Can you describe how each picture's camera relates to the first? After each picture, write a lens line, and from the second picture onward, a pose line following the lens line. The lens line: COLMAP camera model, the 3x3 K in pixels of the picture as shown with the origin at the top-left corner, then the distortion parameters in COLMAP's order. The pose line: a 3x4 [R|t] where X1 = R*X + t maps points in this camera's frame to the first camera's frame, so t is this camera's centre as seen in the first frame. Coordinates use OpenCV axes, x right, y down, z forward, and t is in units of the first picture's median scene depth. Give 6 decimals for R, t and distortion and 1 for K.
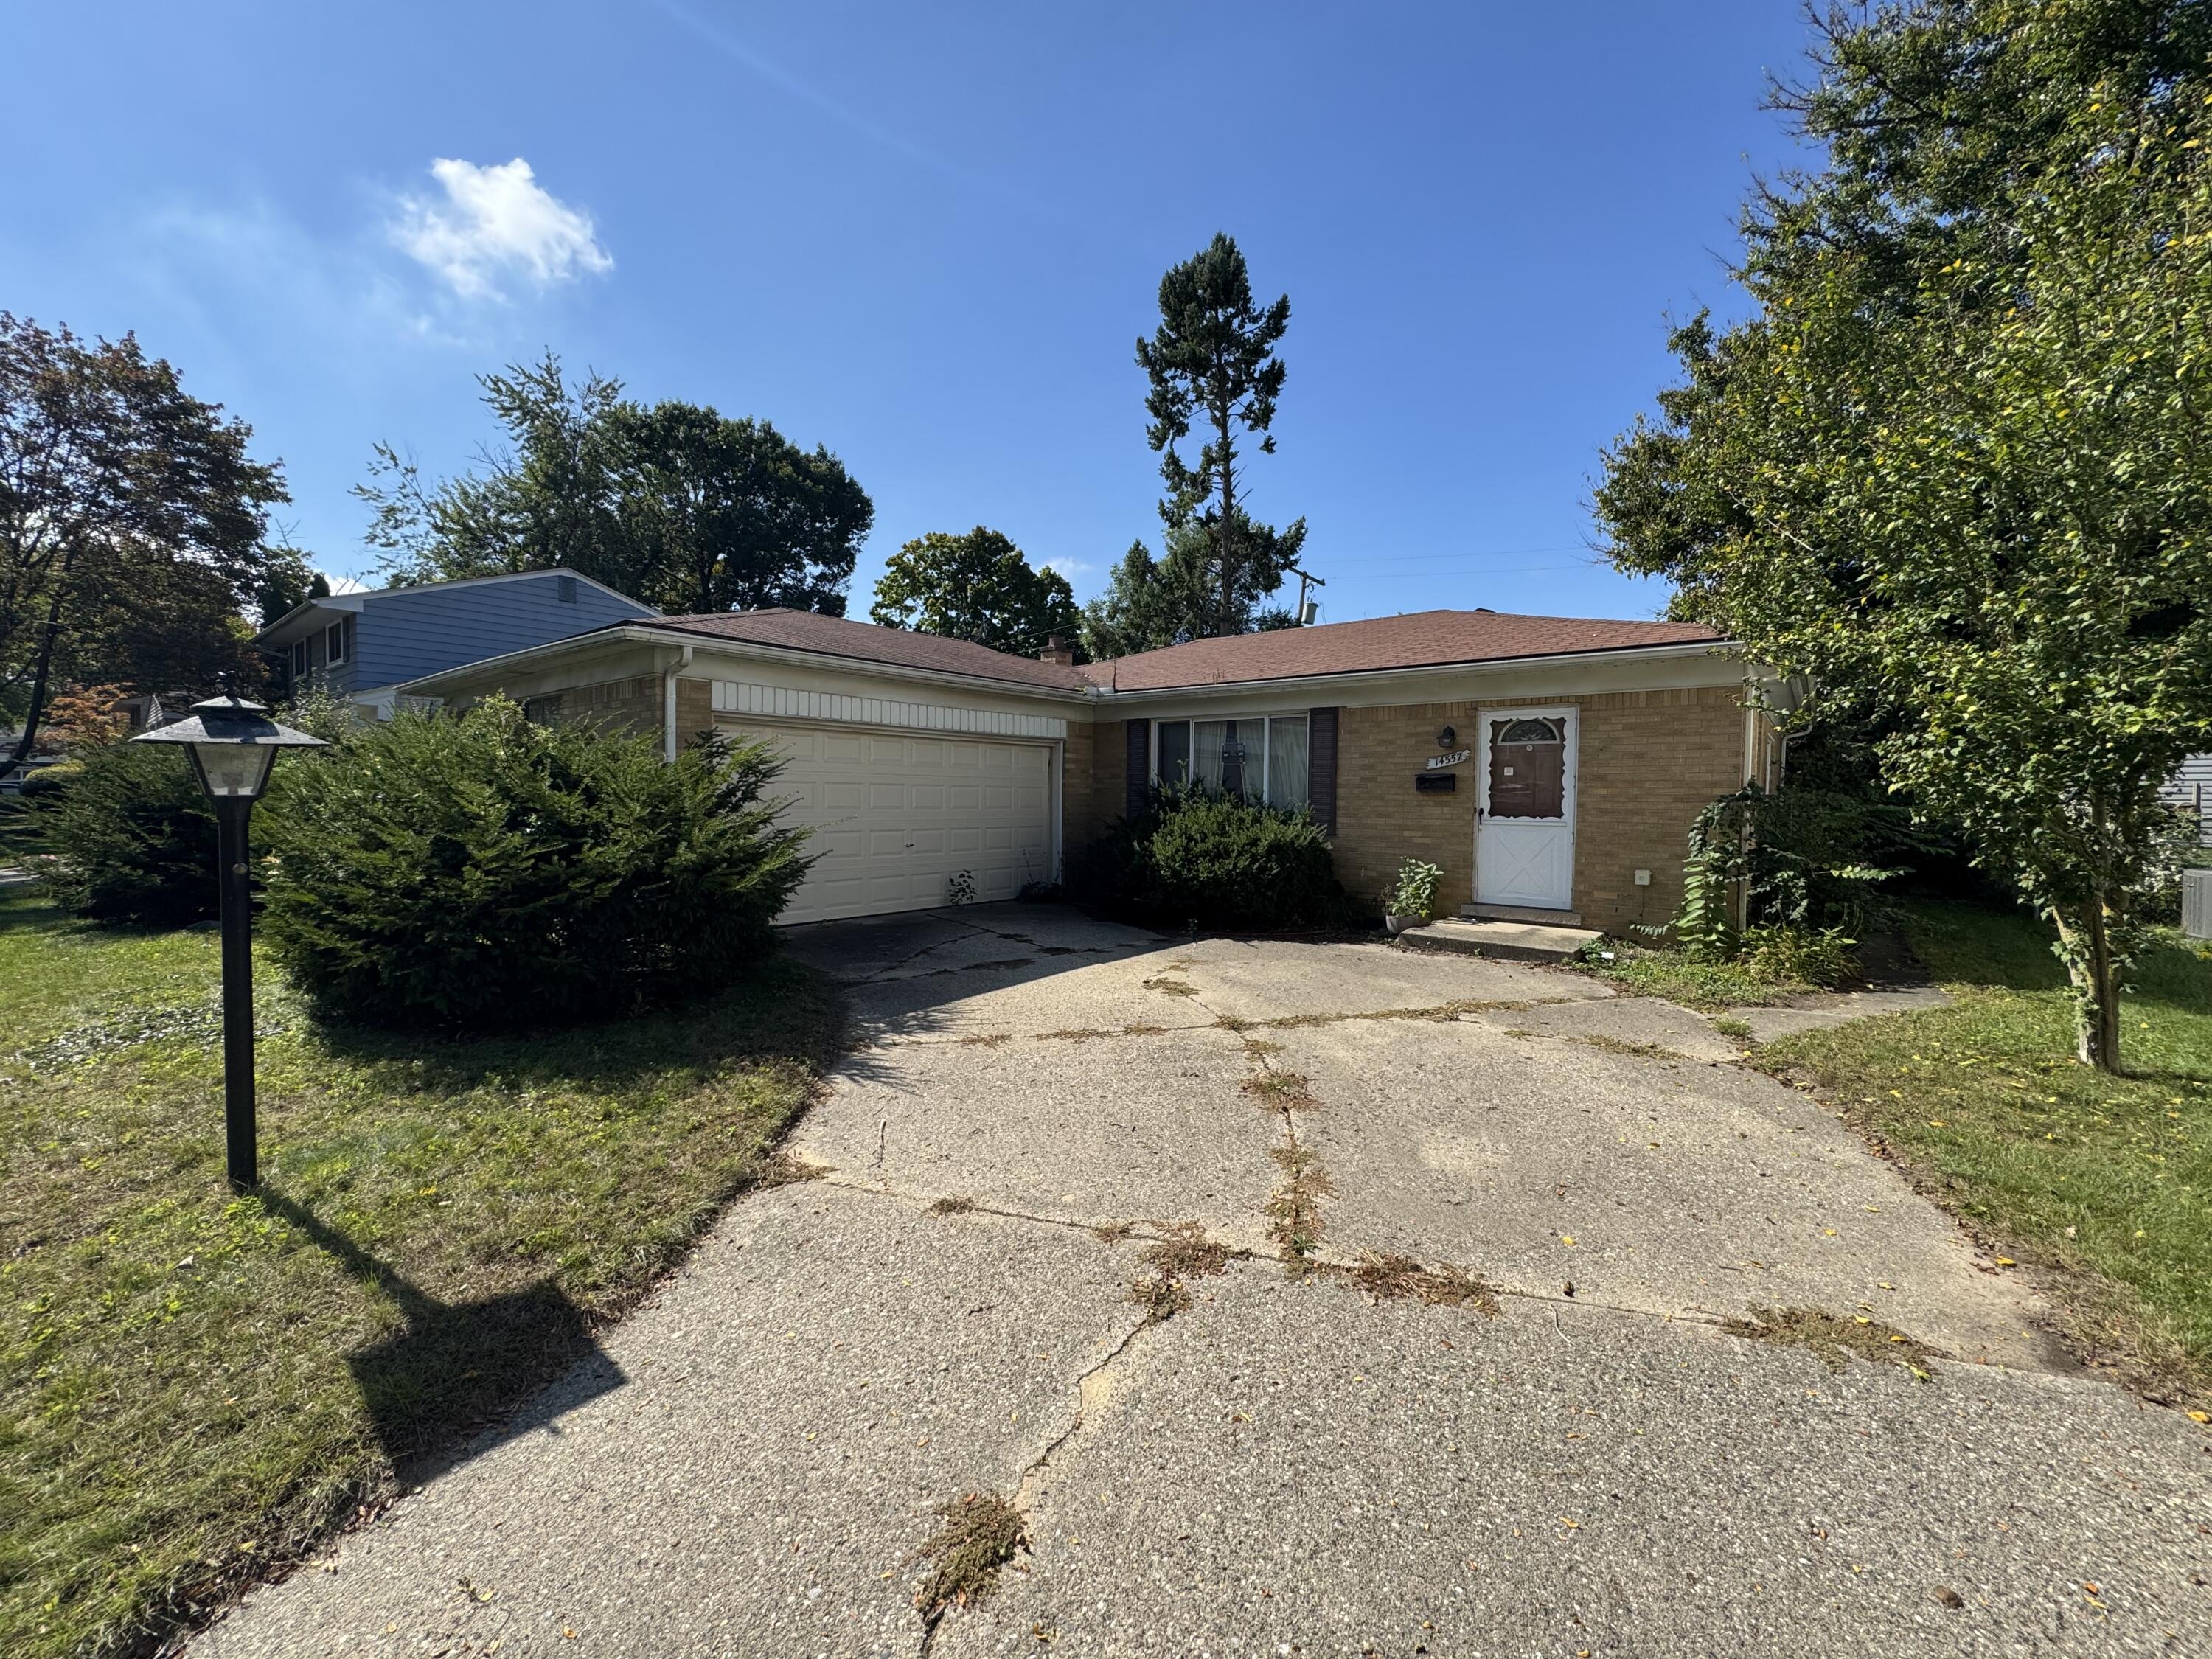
lens RADIAL K [[875.8, 0, 1102.1], [0, 875.8, 835.6], [0, 0, 1]] dist [-0.002132, 0.002099]
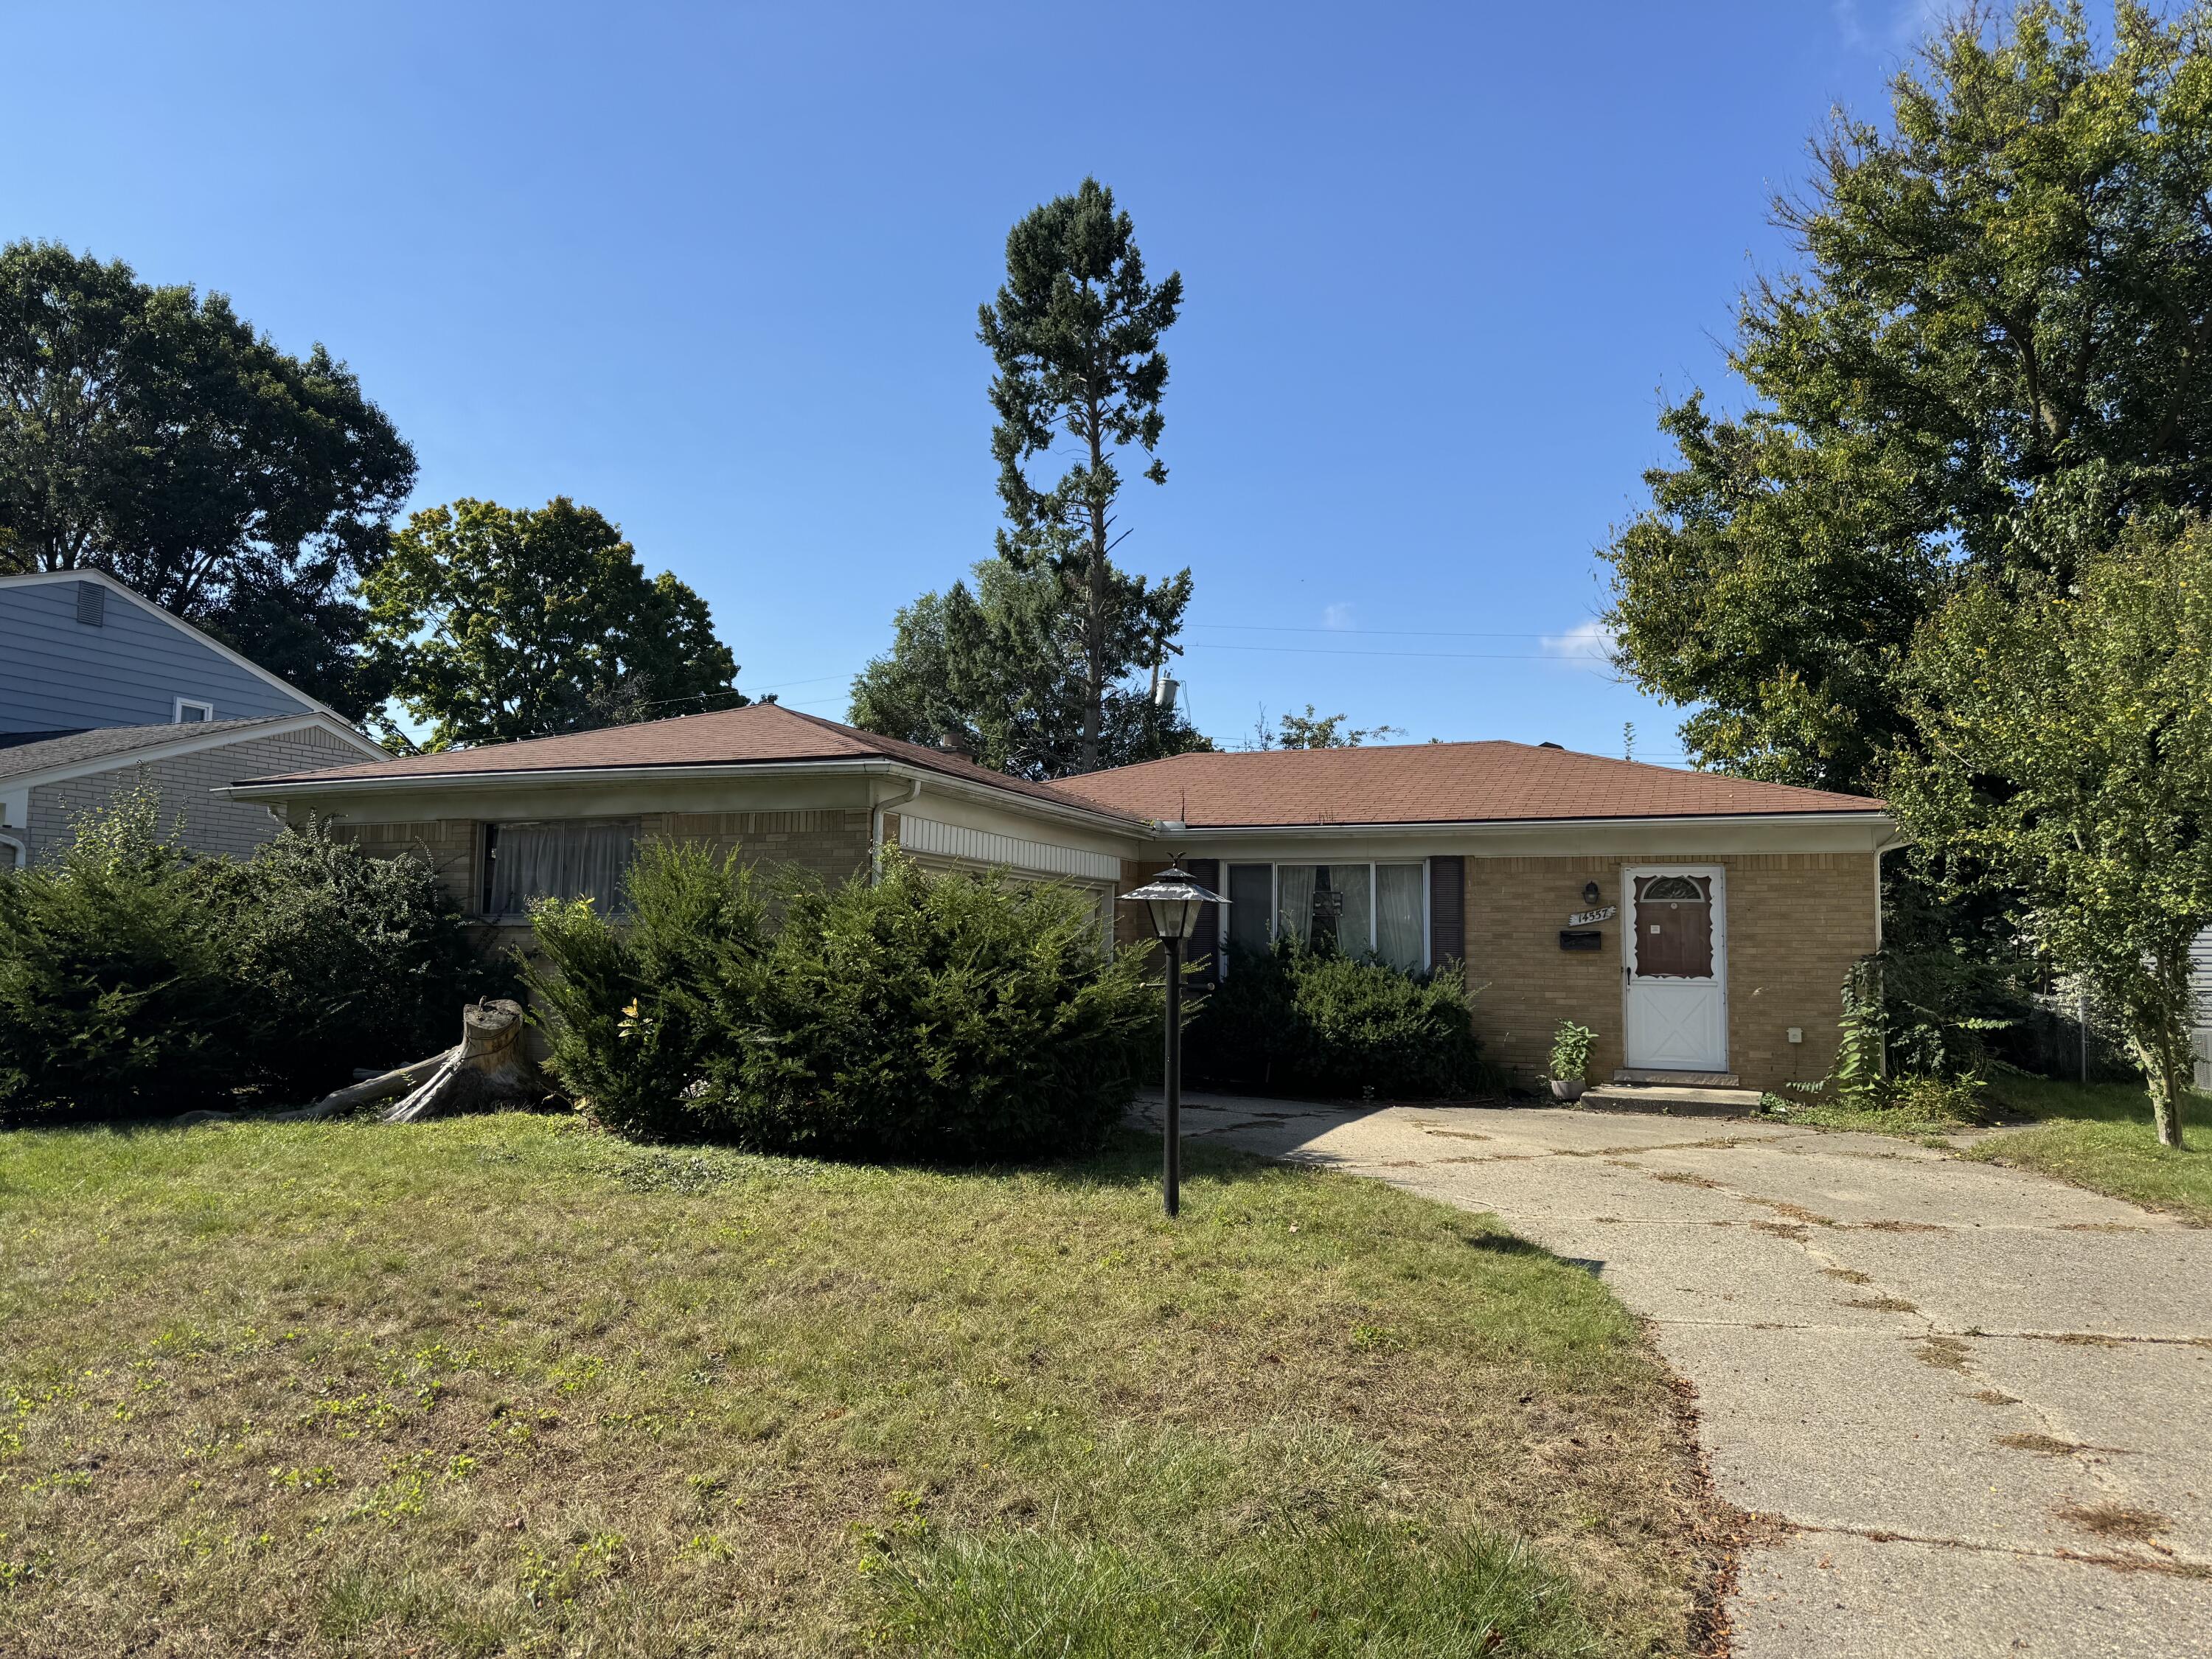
lens RADIAL K [[1567.9, 0, 1082.9], [0, 1567.9, 848.3], [0, 0, 1]] dist [0.048857, -0.044433]
pose [[0.957283, 0.028237, 0.287769, -0.314968], [0.006217, 0.992980, -0.118117, 0.019443], [-0.289084, 0.114860, 0.950388, -0.238162]]
